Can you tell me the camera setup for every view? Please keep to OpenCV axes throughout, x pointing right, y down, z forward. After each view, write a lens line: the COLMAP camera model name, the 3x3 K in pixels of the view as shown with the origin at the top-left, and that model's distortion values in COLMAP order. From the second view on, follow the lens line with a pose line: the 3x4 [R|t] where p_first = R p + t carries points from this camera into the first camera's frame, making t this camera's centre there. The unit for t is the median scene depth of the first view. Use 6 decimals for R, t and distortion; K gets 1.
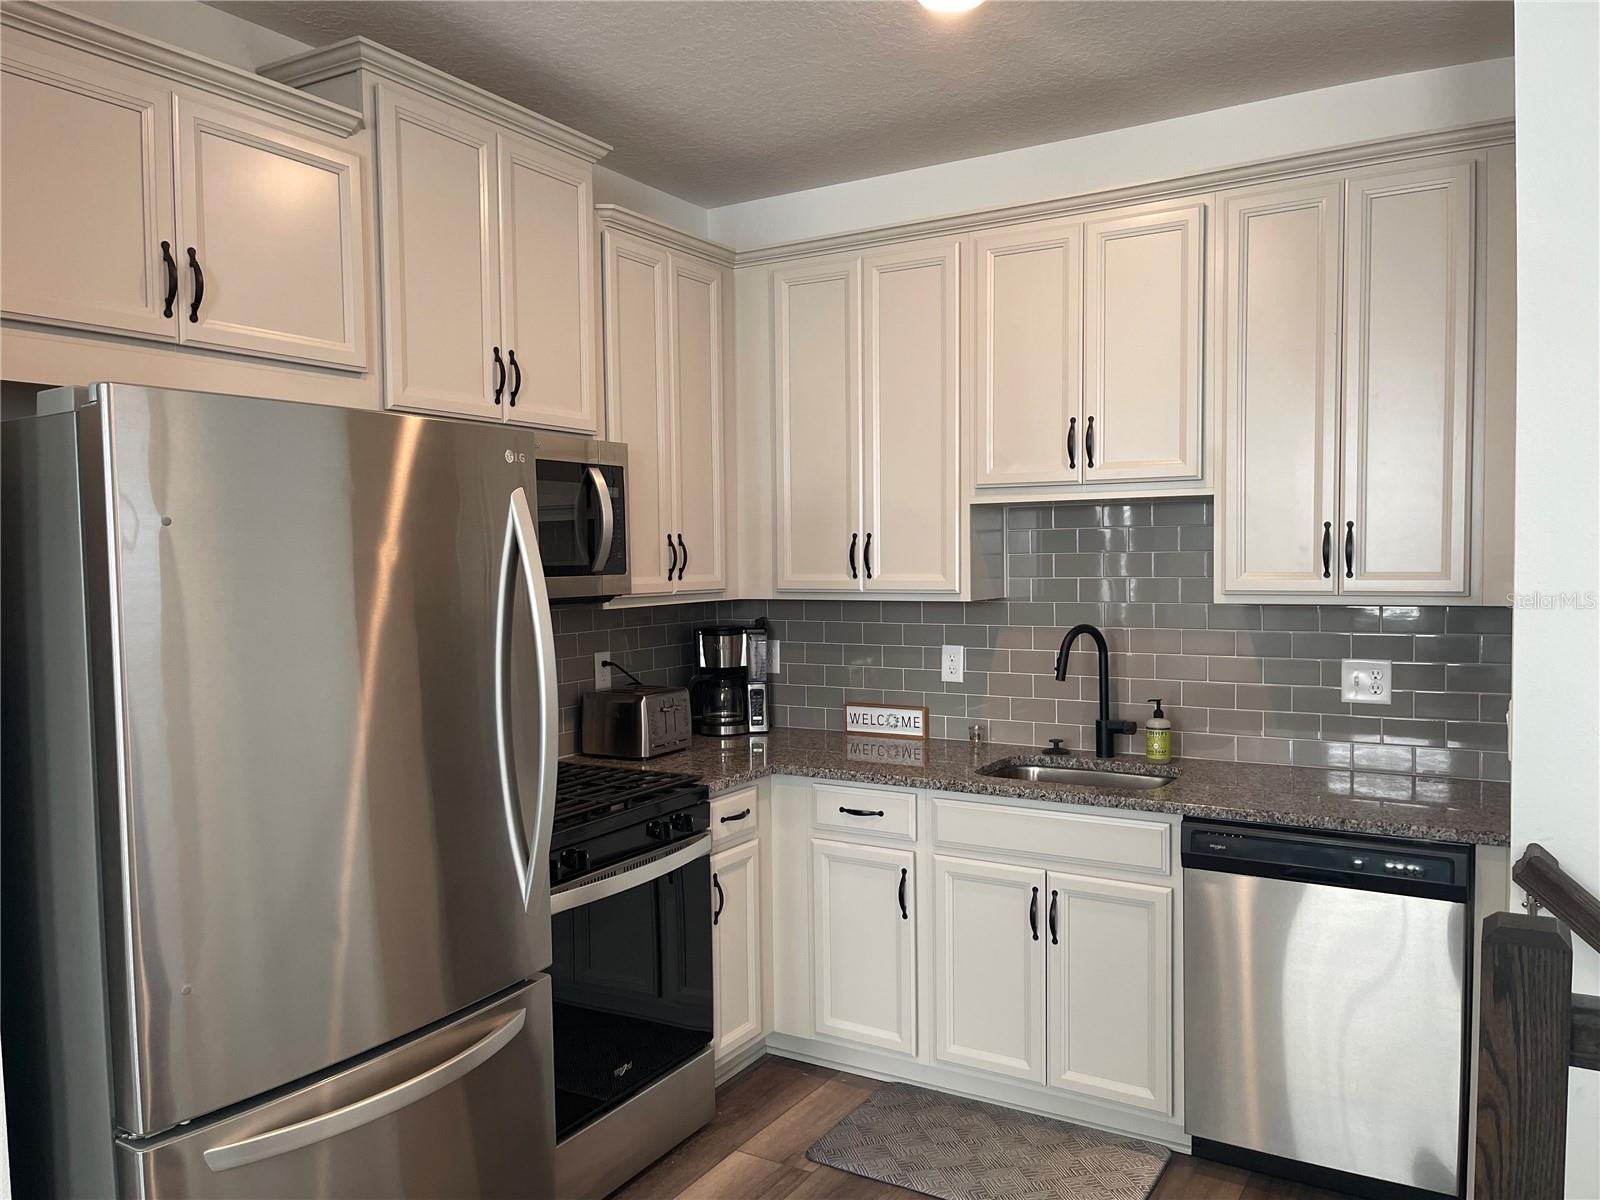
lens RADIAL K [[1220.4, 0, 809.3], [0, 1220.4, 604.2], [0, 0, 1]] dist [0.053336, -0.055731]
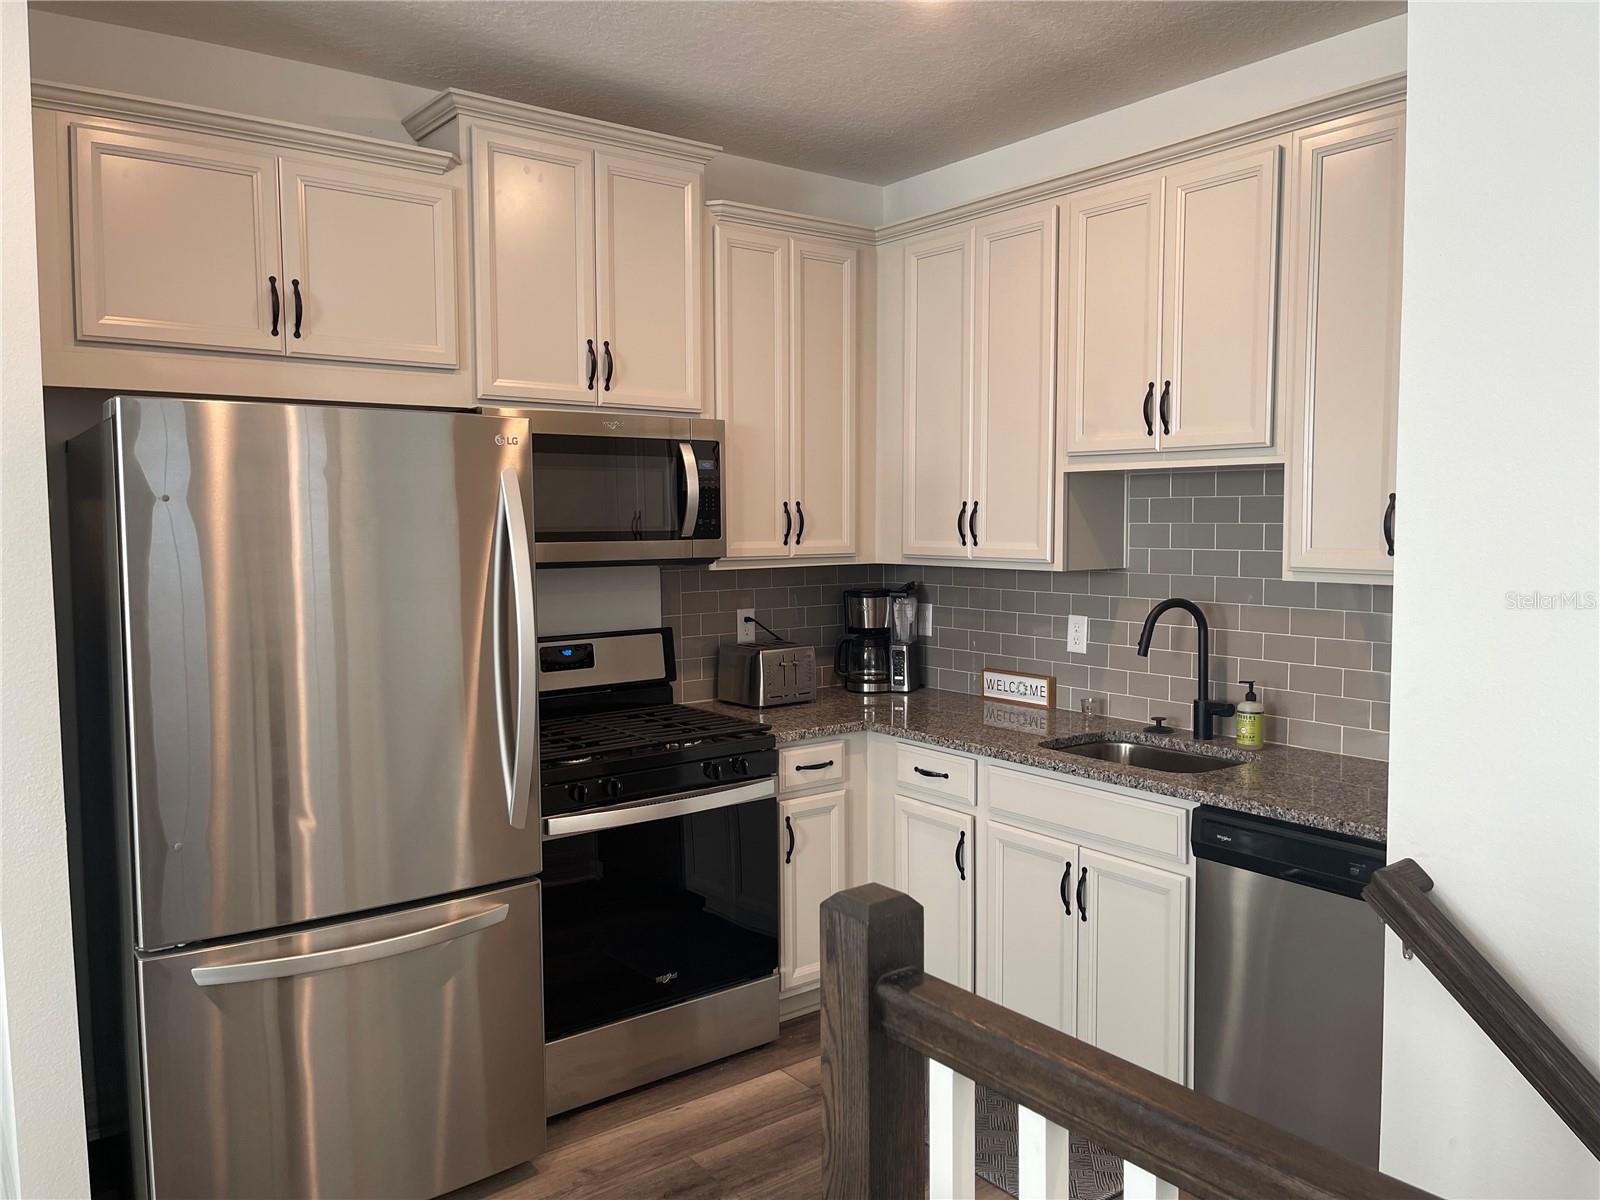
lens RADIAL K [[1220.4, 0, 802.1], [0, 1220.4, 593.7], [0, 0, 1]] dist [0.053336, -0.055731]
pose [[0.928758, 0.032355, -0.369271, 0.329262], [-0.022495, 0.999267, 0.030976, -0.011110], [0.370002, -0.020463, 0.928805, 0.004229]]
